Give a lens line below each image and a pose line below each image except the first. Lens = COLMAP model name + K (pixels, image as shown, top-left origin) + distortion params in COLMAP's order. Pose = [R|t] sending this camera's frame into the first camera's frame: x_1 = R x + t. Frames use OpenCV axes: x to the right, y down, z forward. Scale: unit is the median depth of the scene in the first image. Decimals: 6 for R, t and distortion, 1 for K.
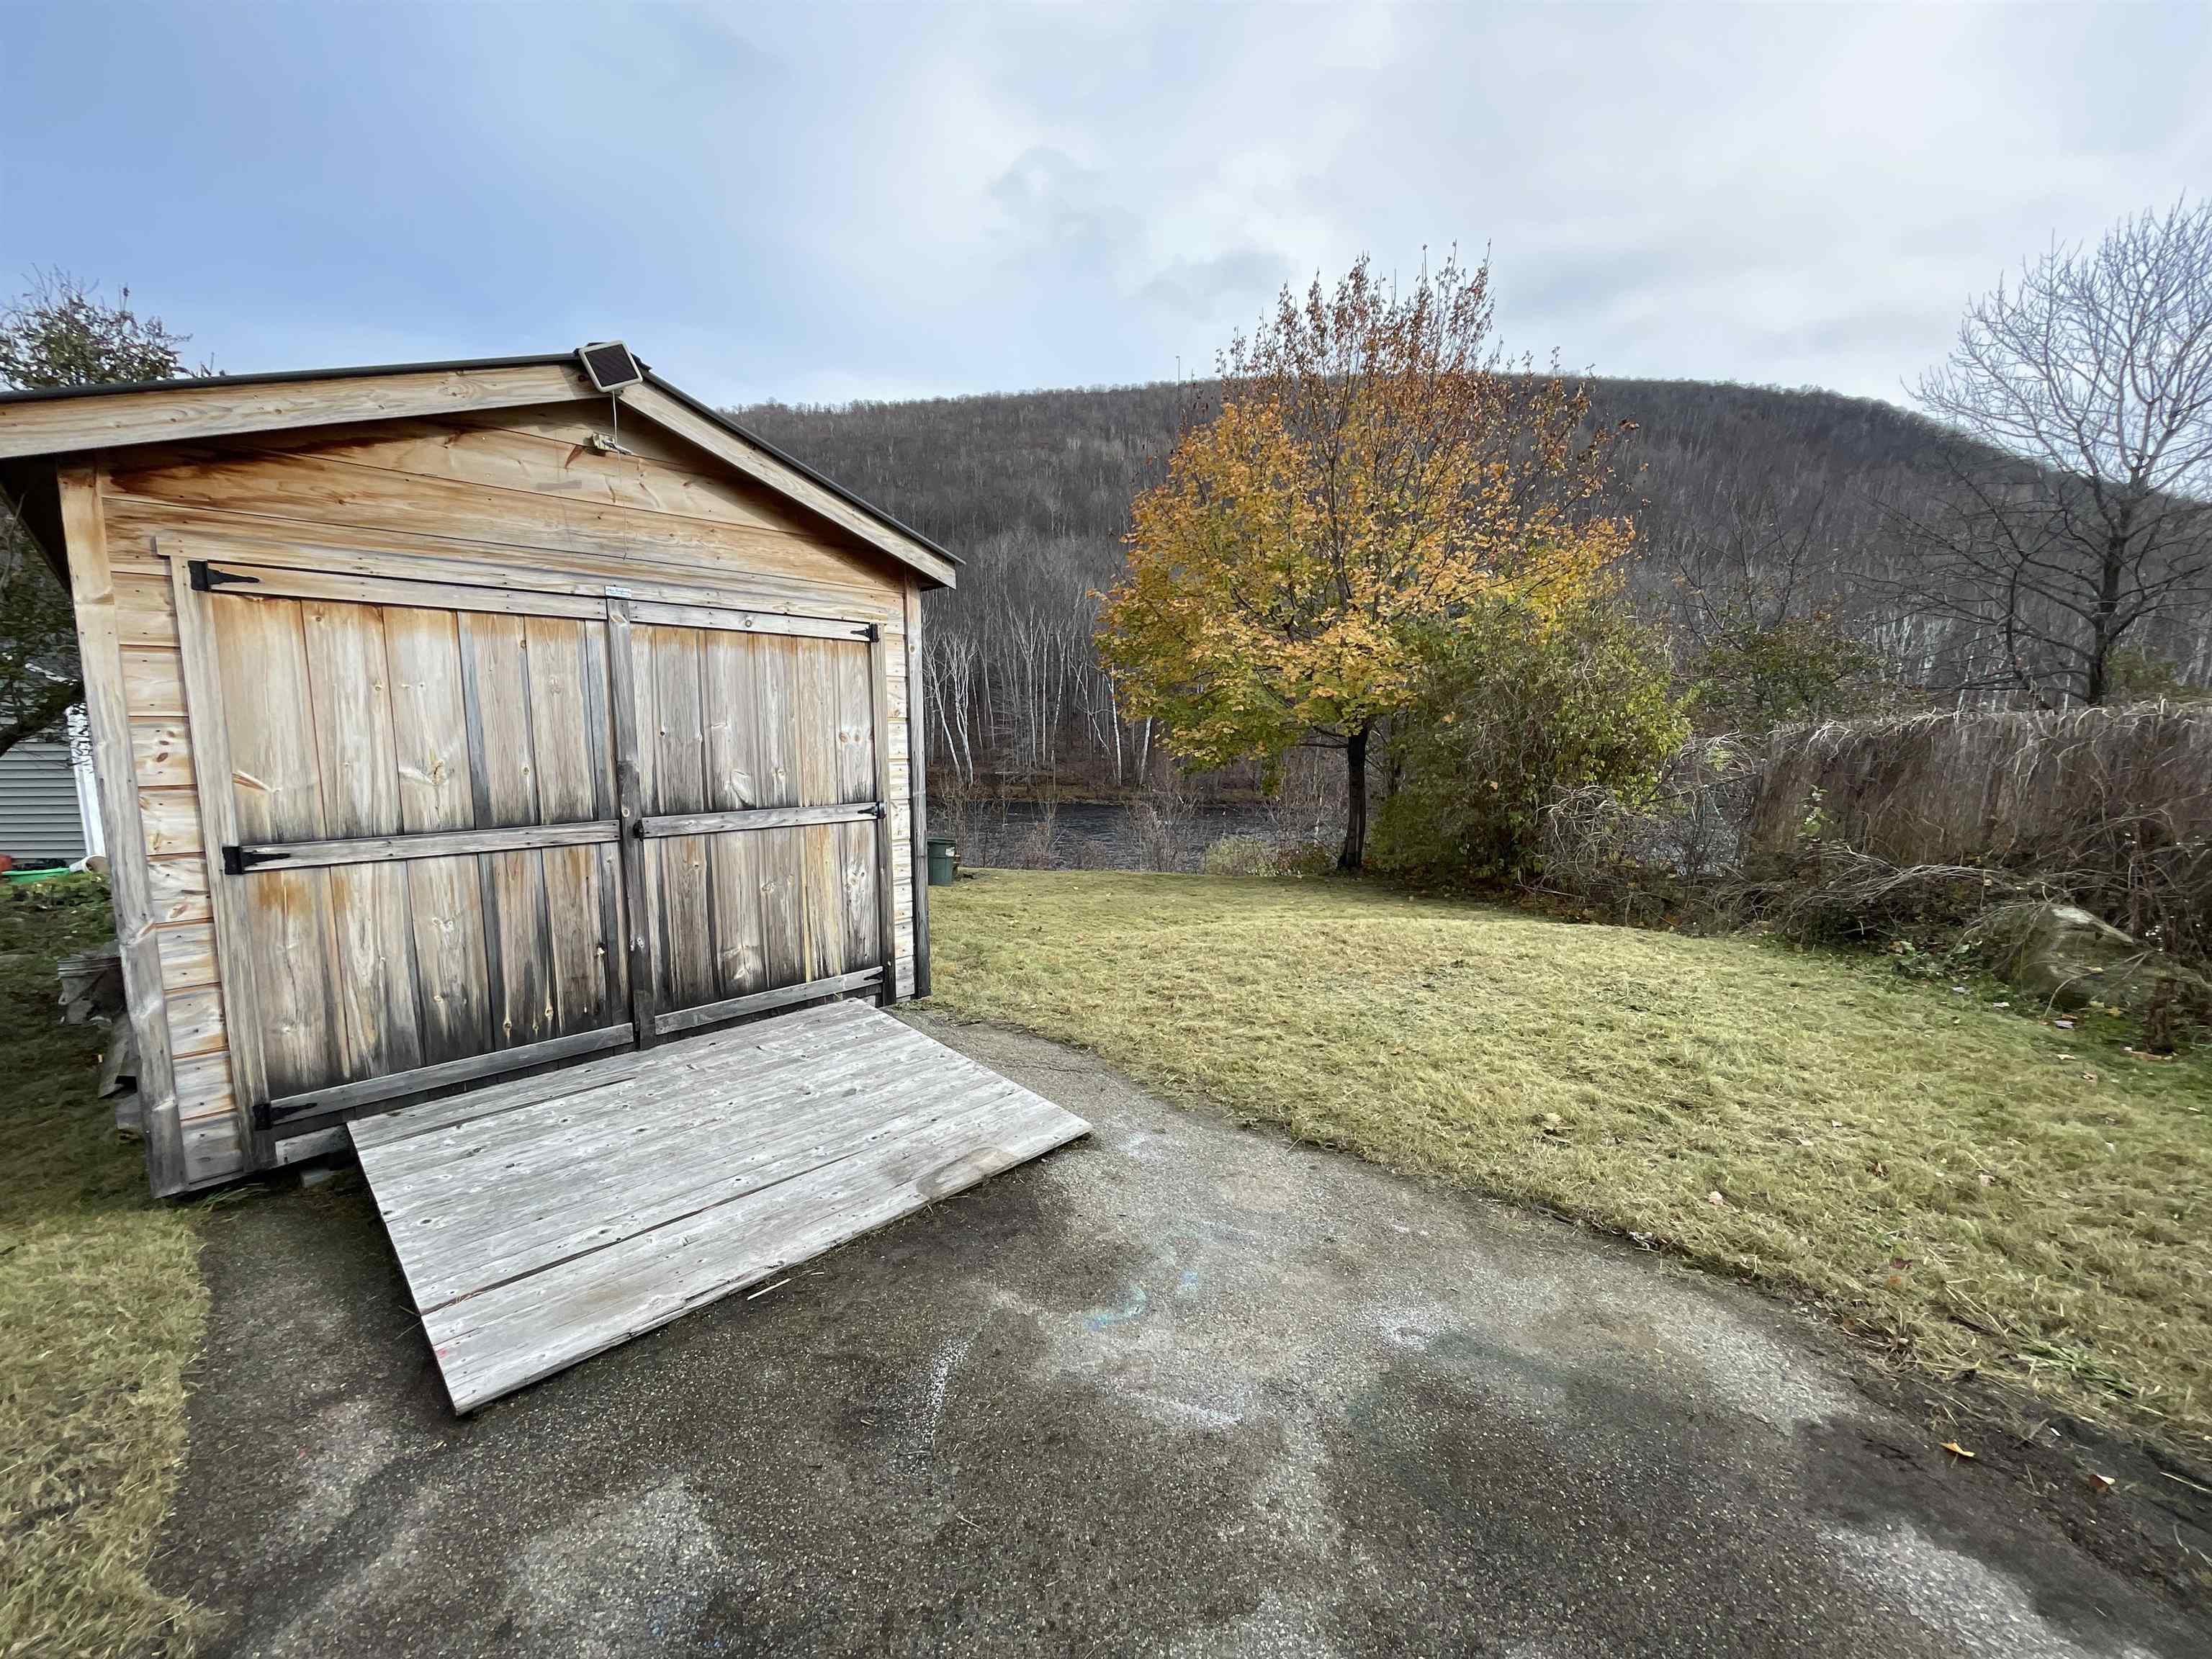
lens RADIAL K [[891.5, 0, 1104.8], [0, 891.5, 838.5], [0, 0, 1]] dist [0.001714, -0.000180]
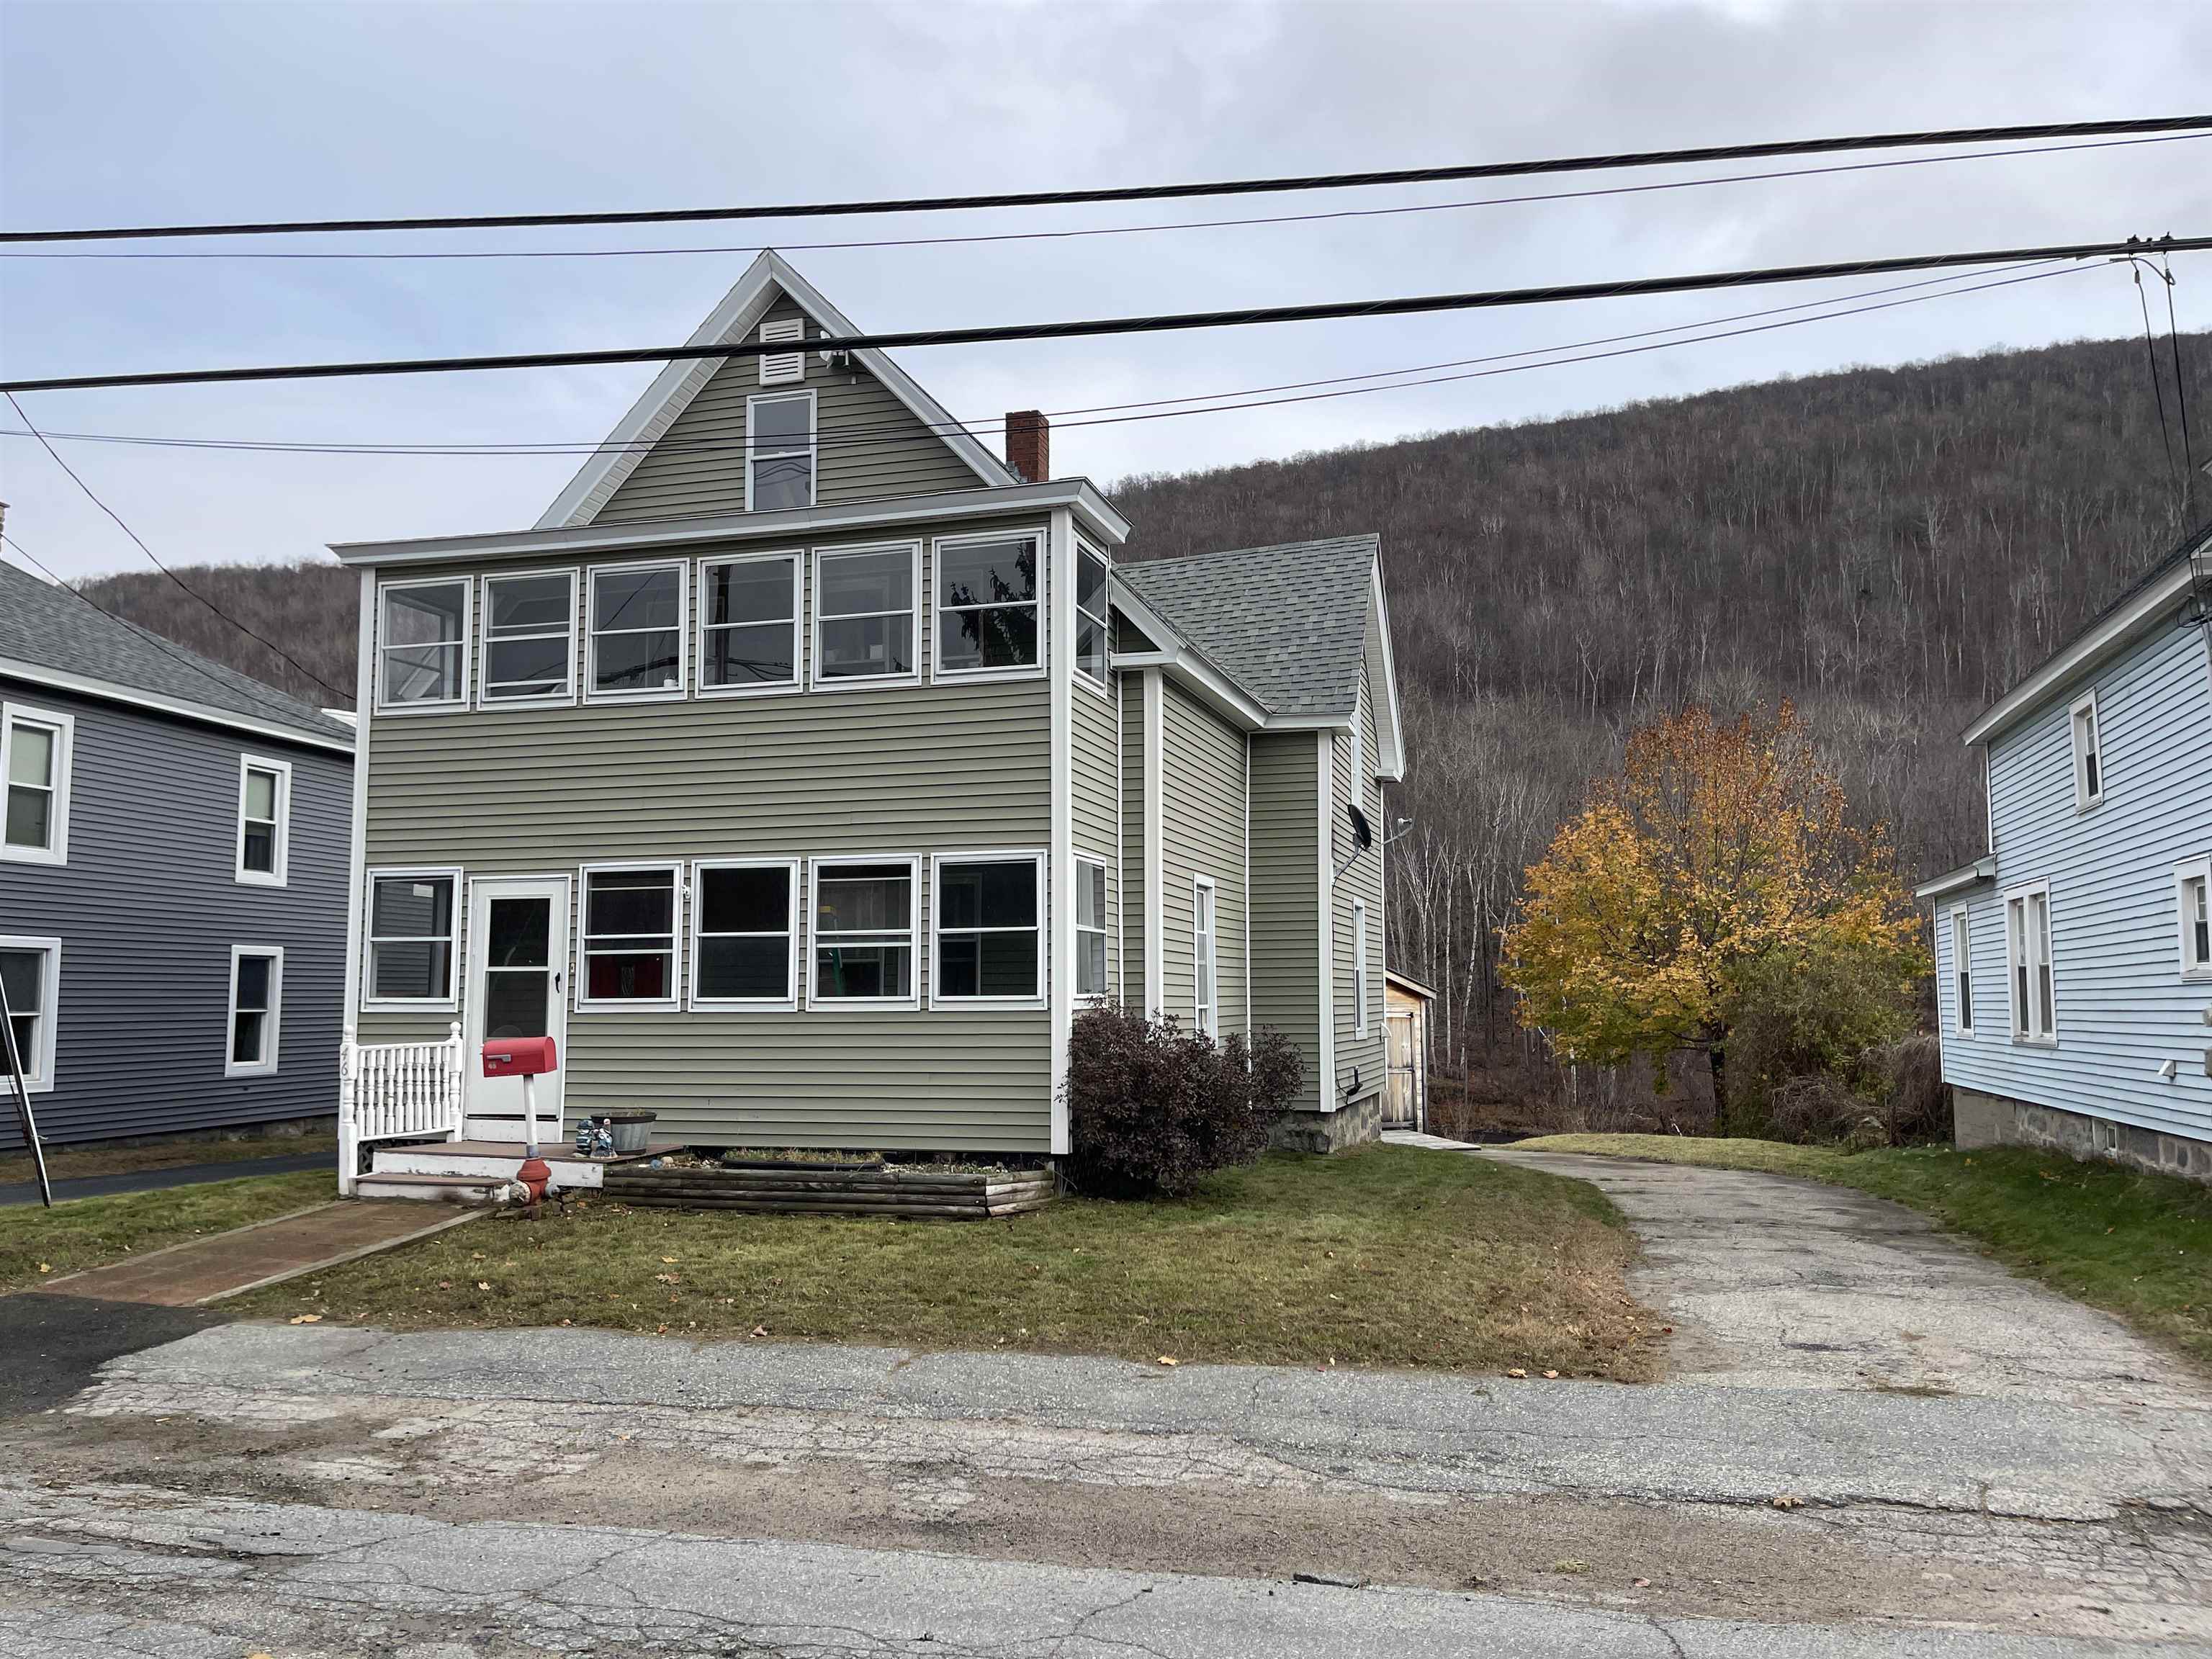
lens RADIAL K [[1670.5, 0, 1106.0], [0, 1670.5, 829.5], [0, 0, 1]] dist [0.051812, 0.000035]
pose [[0.964980, -0.024251, -0.261200, 0.305606], [-0.035075, 0.974849, -0.220091, 0.547425], [0.259968, 0.221545, 0.939859, -5.742577]]
